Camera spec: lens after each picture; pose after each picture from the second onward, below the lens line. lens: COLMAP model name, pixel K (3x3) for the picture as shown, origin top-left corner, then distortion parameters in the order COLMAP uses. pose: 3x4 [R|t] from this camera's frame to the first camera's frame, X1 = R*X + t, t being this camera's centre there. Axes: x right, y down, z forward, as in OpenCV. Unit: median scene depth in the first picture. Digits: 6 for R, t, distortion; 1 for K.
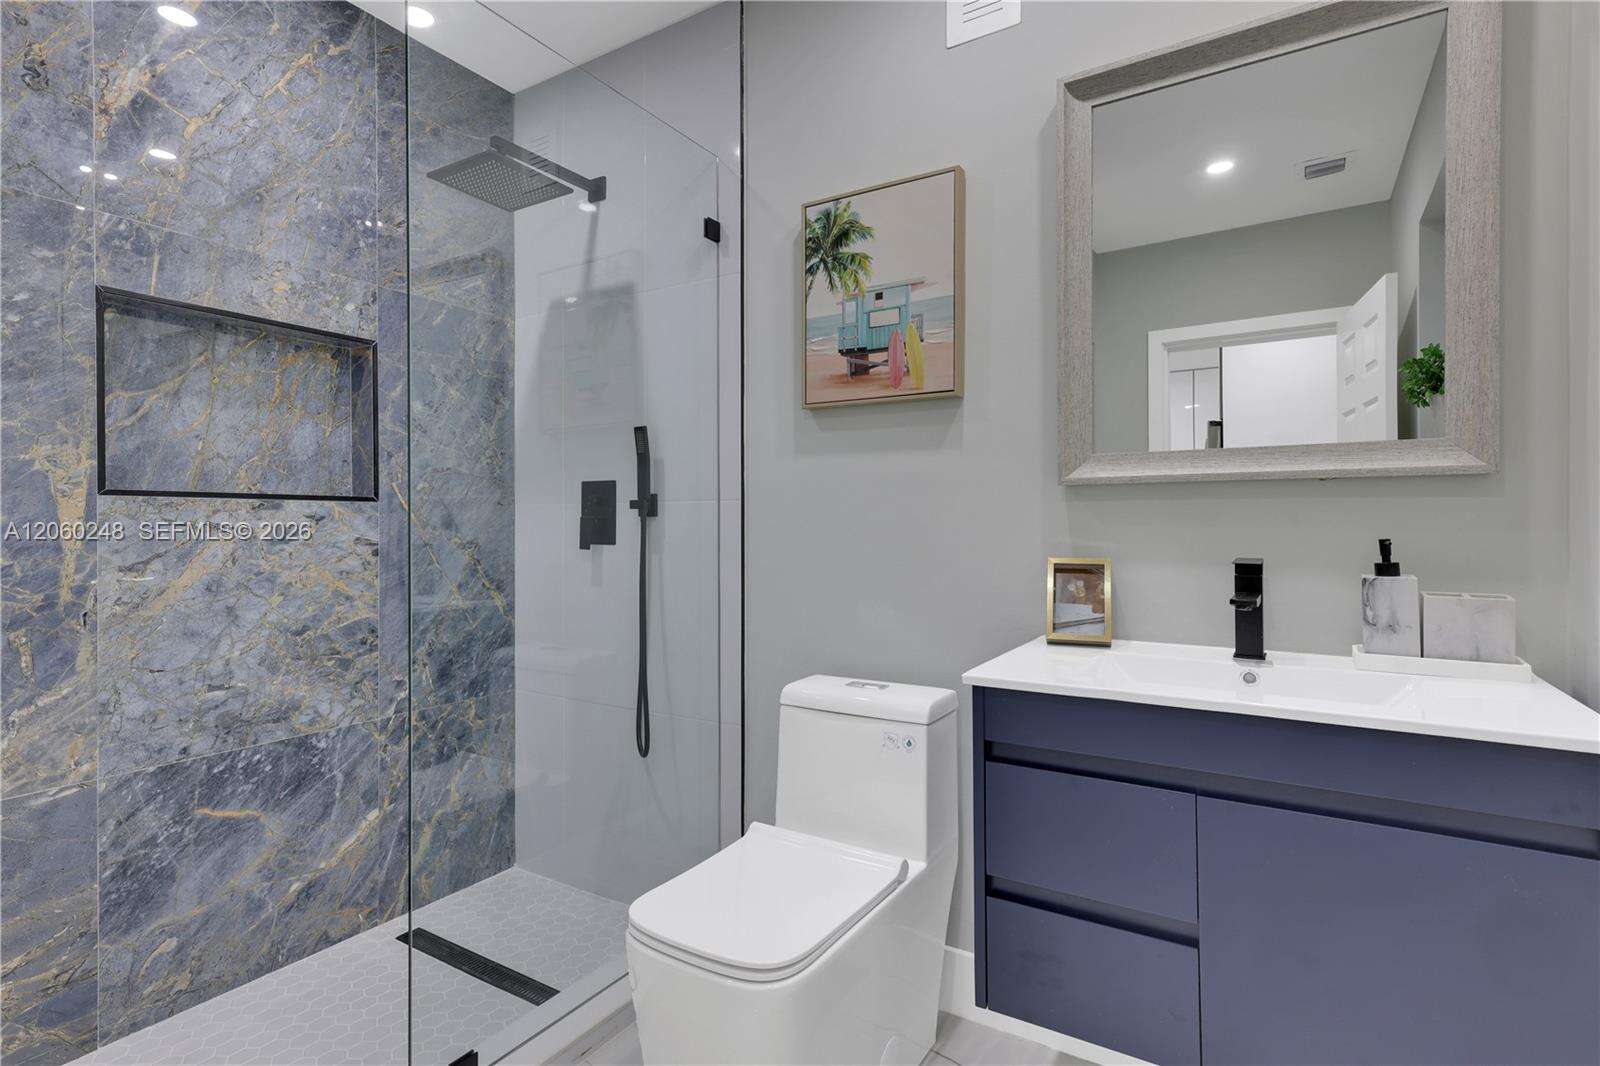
lens RADIAL K [[777.1, 0, 798.0], [0, 777.1, 528.3], [0, 0, 1]] dist [0.001939, -0.000275]
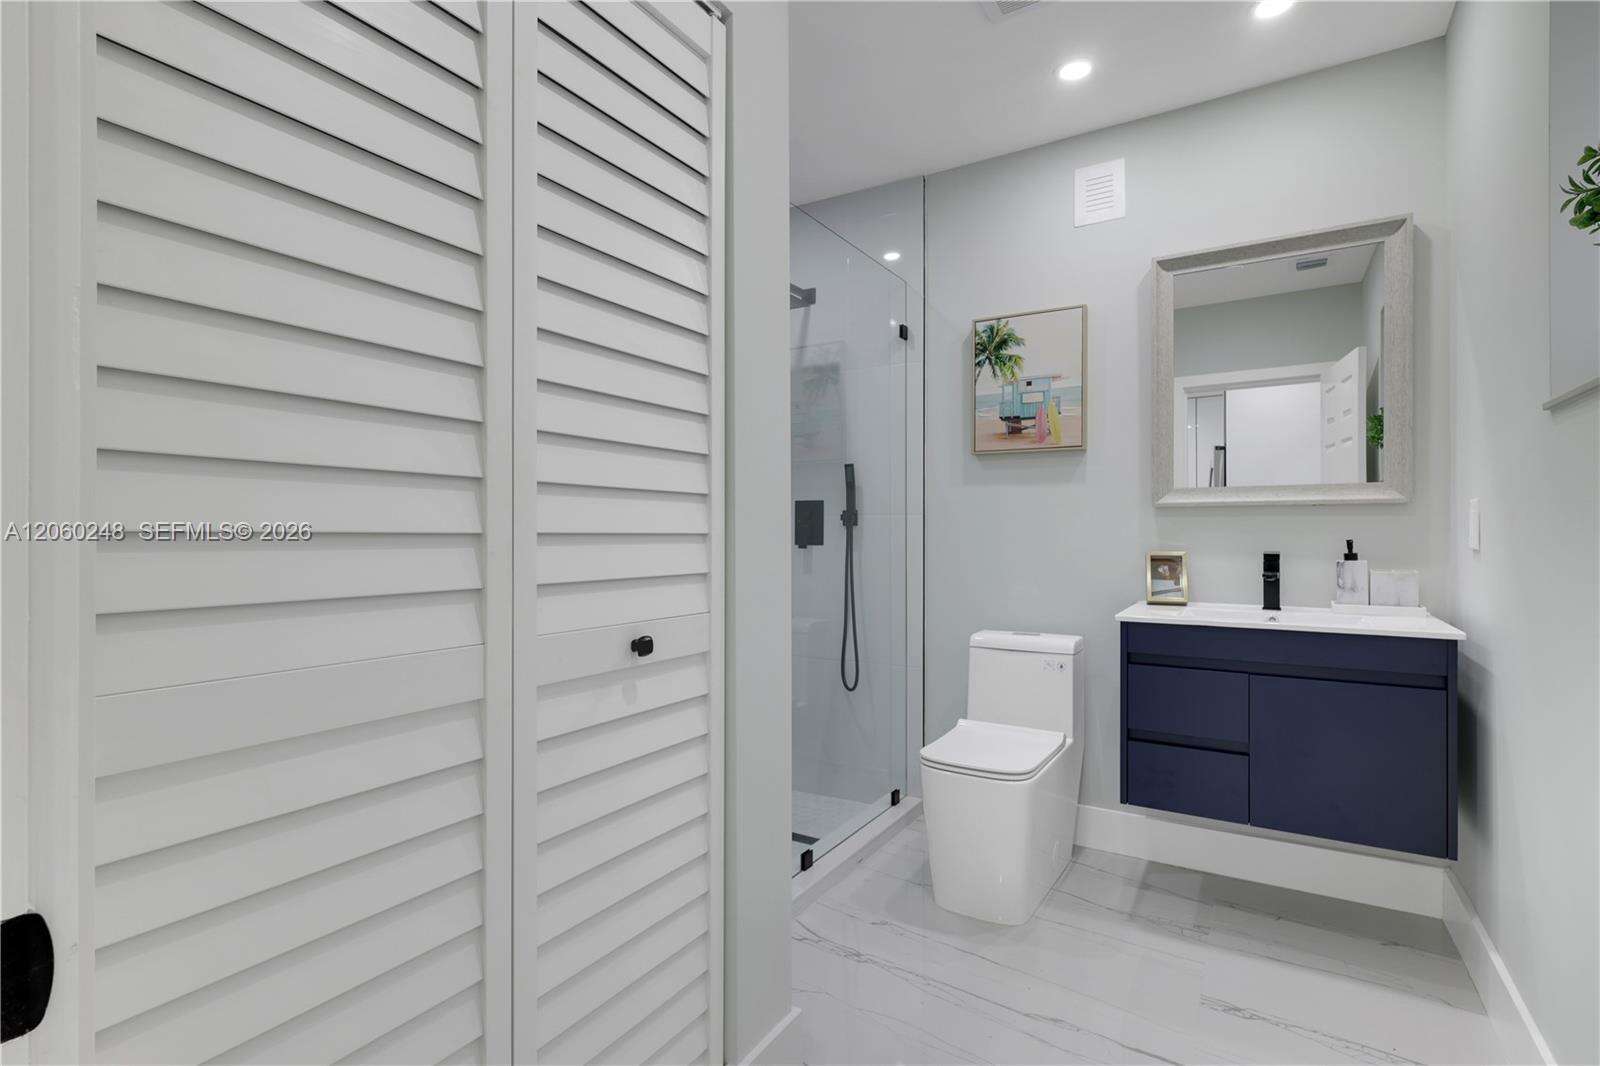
lens RADIAL K [[771.7, 0, 800.0], [0, 771.7, 533.0], [0, 0, 1]] dist [0.000269, 0.000163]
pose [[0.999909, 0.002149, 0.013297, -0.367018], [-0.002108, 0.999993, -0.003135, 0.004396], [-0.013303, 0.003106, 0.999907, -0.522519]]
